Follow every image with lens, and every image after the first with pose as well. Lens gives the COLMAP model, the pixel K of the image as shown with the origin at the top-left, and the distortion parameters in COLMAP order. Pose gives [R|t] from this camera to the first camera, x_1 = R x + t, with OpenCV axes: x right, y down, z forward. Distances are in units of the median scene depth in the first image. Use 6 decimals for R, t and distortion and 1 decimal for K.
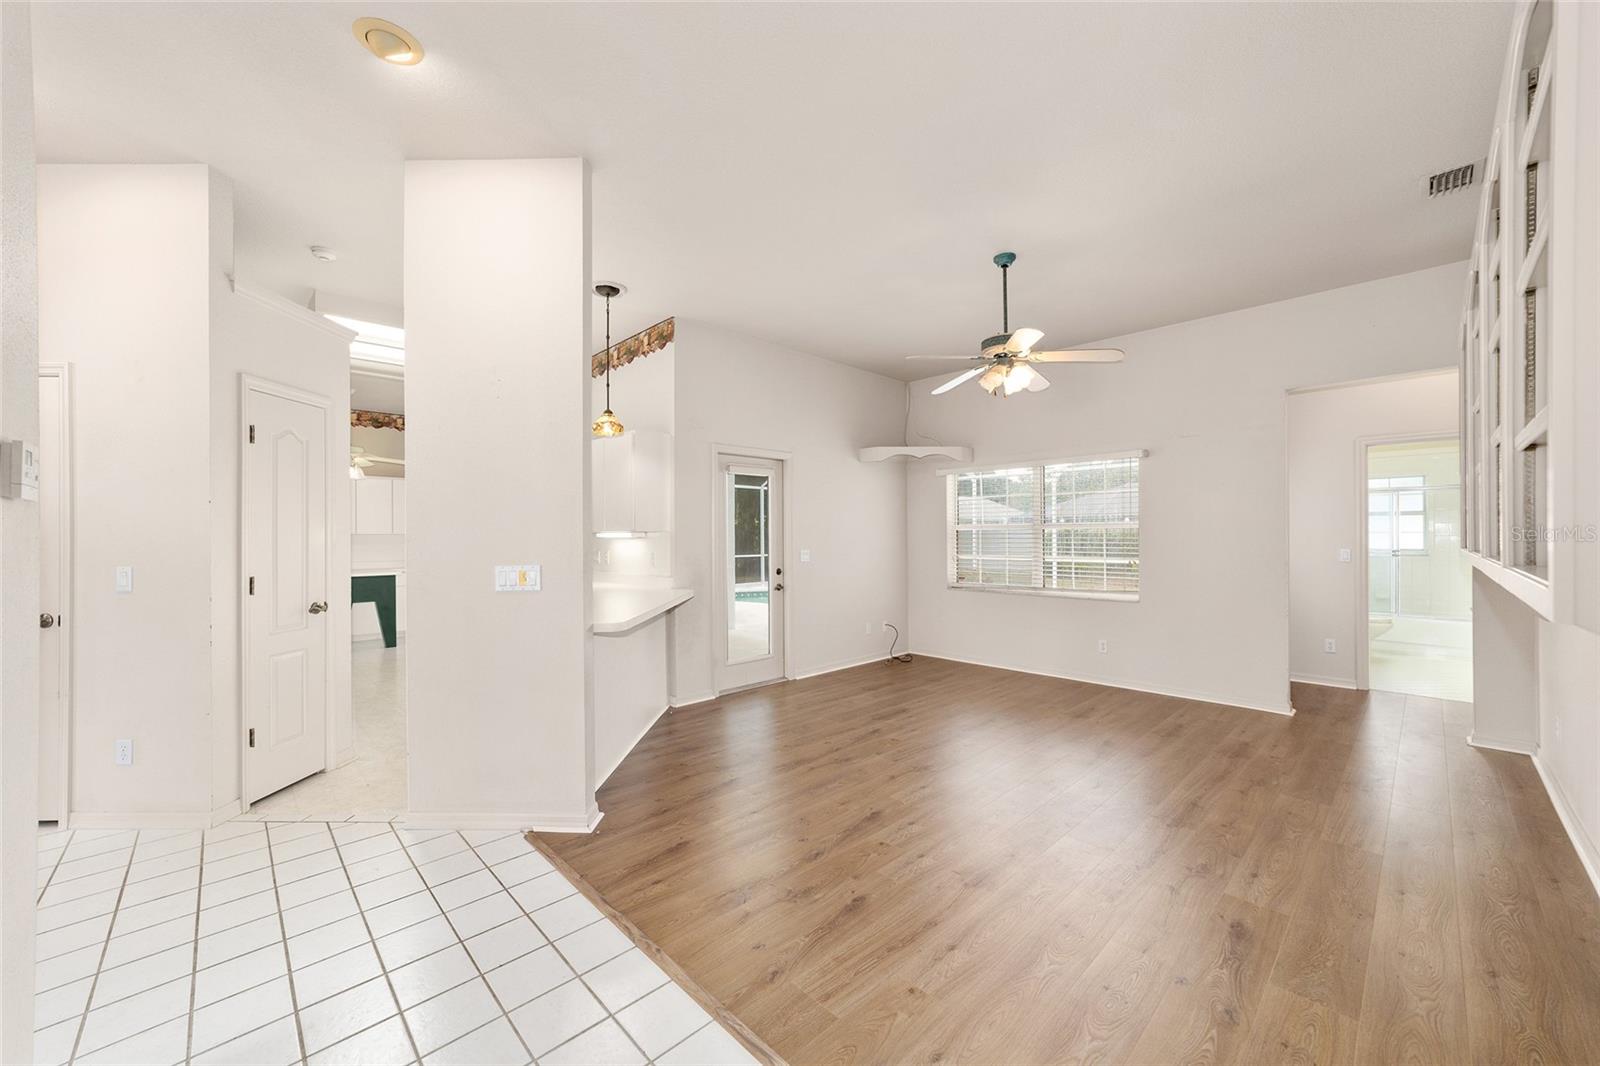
lens RADIAL K [[610.5, 0, 786.2], [0, 610.5, 534.3], [0, 0, 1]] dist [-0.024582, 0.009819]
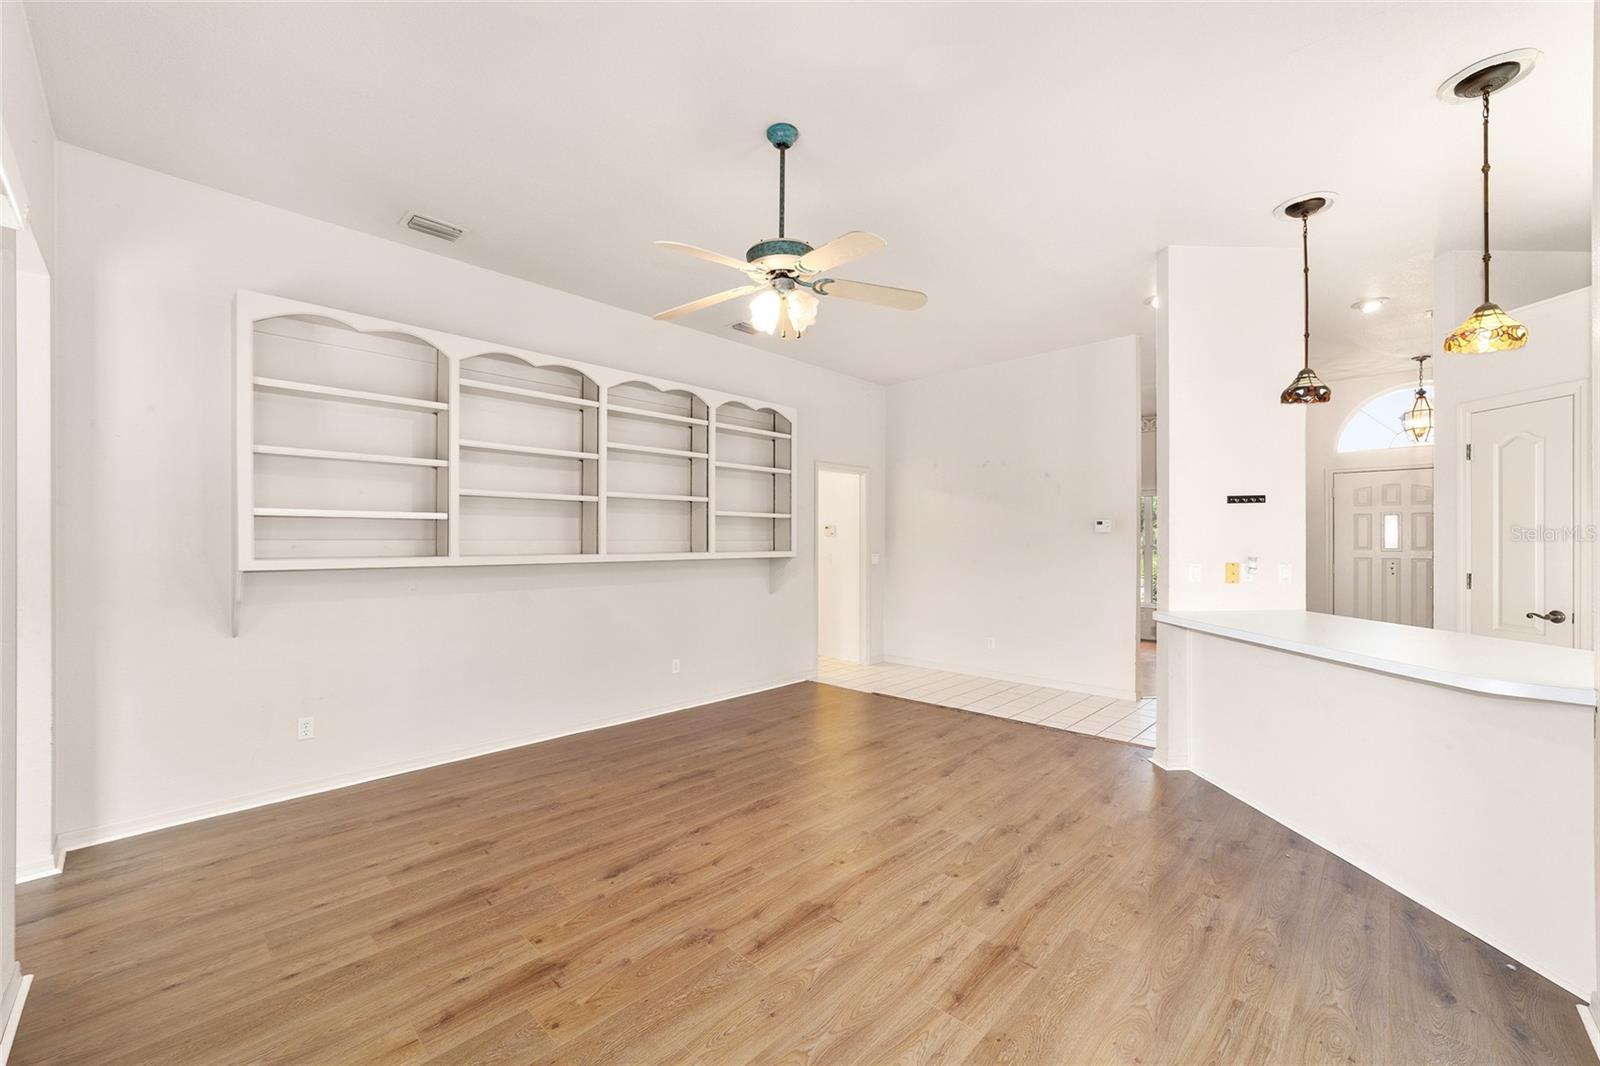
lens RADIAL K [[610.5, 0, 786.2], [0, 610.5, 534.3], [0, 0, 1]] dist [-0.024582, 0.009819]
pose [[-0.999416, 0.004581, -0.033848, 0.364709], [0.005008, 0.999909, -0.012535, 0.000868], [0.033788, -0.012697, -0.999348, 1.603875]]
